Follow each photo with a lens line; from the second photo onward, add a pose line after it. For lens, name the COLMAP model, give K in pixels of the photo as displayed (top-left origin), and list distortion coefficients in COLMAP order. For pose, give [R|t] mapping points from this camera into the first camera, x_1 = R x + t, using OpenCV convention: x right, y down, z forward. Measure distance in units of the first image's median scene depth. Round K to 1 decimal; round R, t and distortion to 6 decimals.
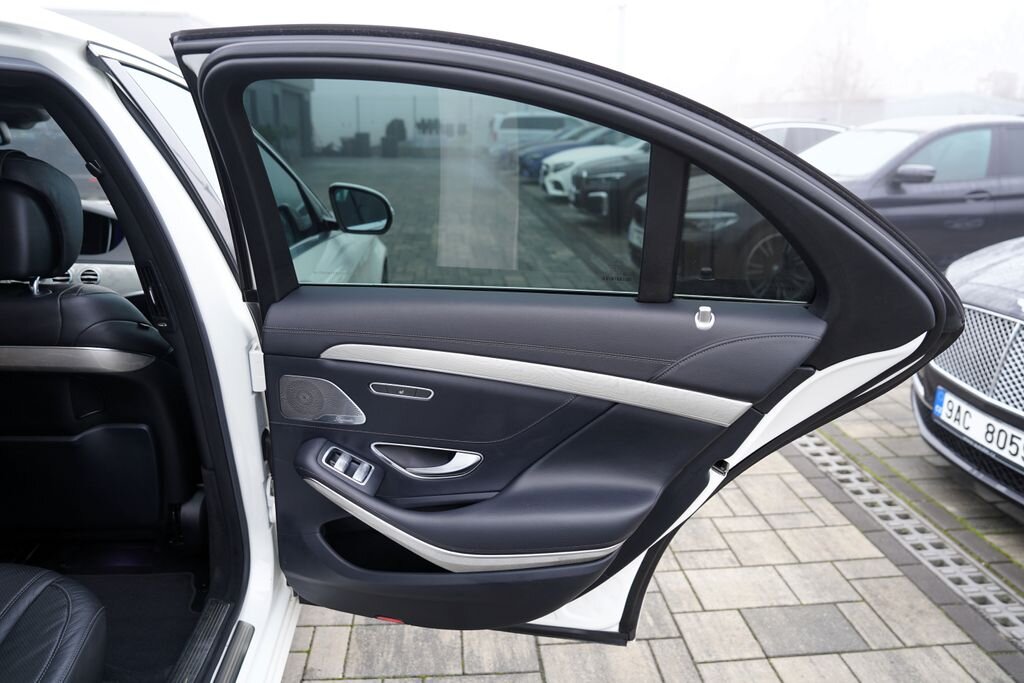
lens RADIAL K [[706.1, 0, 519.4], [0, 706.1, 315.7], [0, 0, 1]] dist [-0.082614, 0.055539]
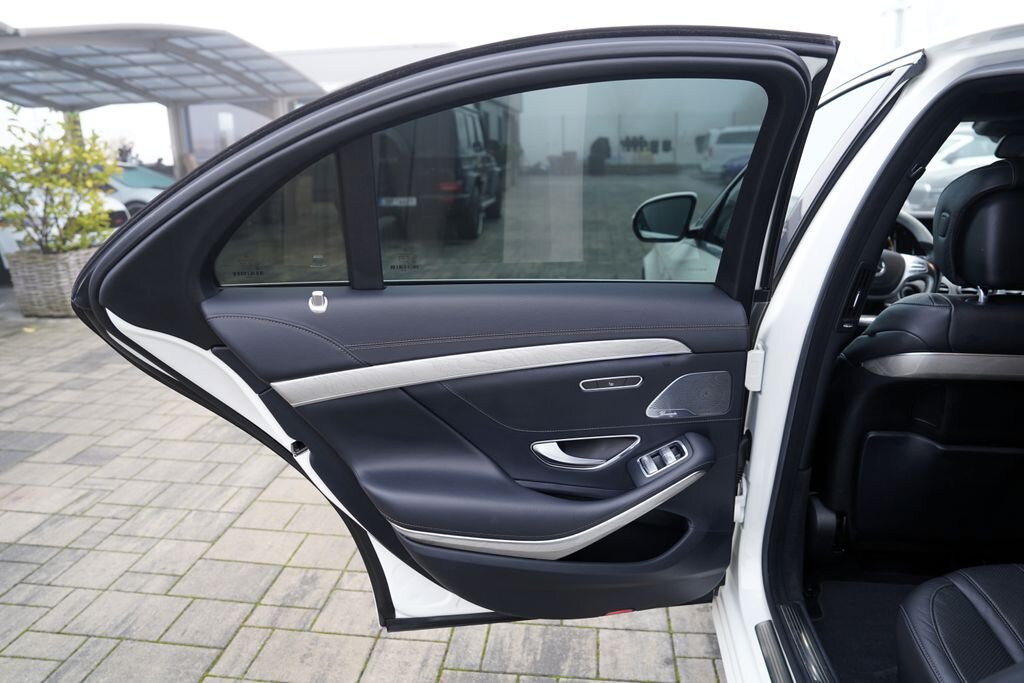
lens RADIAL K [[706.1, 0, 508.4], [0, 706.1, 334.4], [0, 0, 1]] dist [-0.082614, 0.055539]
pose [[0.976653, 0.017989, -0.214069, -0.290482], [-0.017987, 0.999836, 0.001959, 0.005538], [0.214069, 0.001937, 0.976817, -0.029927]]
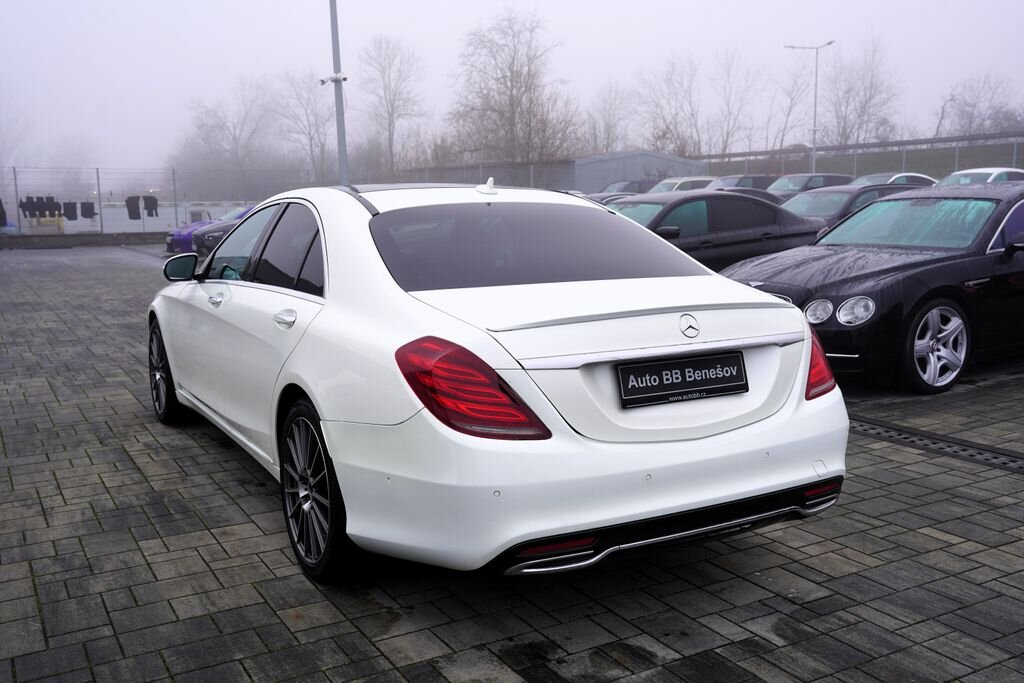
lens RADIAL K [[949.7, 0, 542.8], [0, 949.7, 332.5], [0, 0, 1]] dist [0.006455, 0.000000]
pose [[0.895138, -0.085897, 0.437435, -0.355105], [0.137992, 0.986456, -0.088672, 0.091946], [-0.423894, 0.139736, 0.894868, -0.415827]]
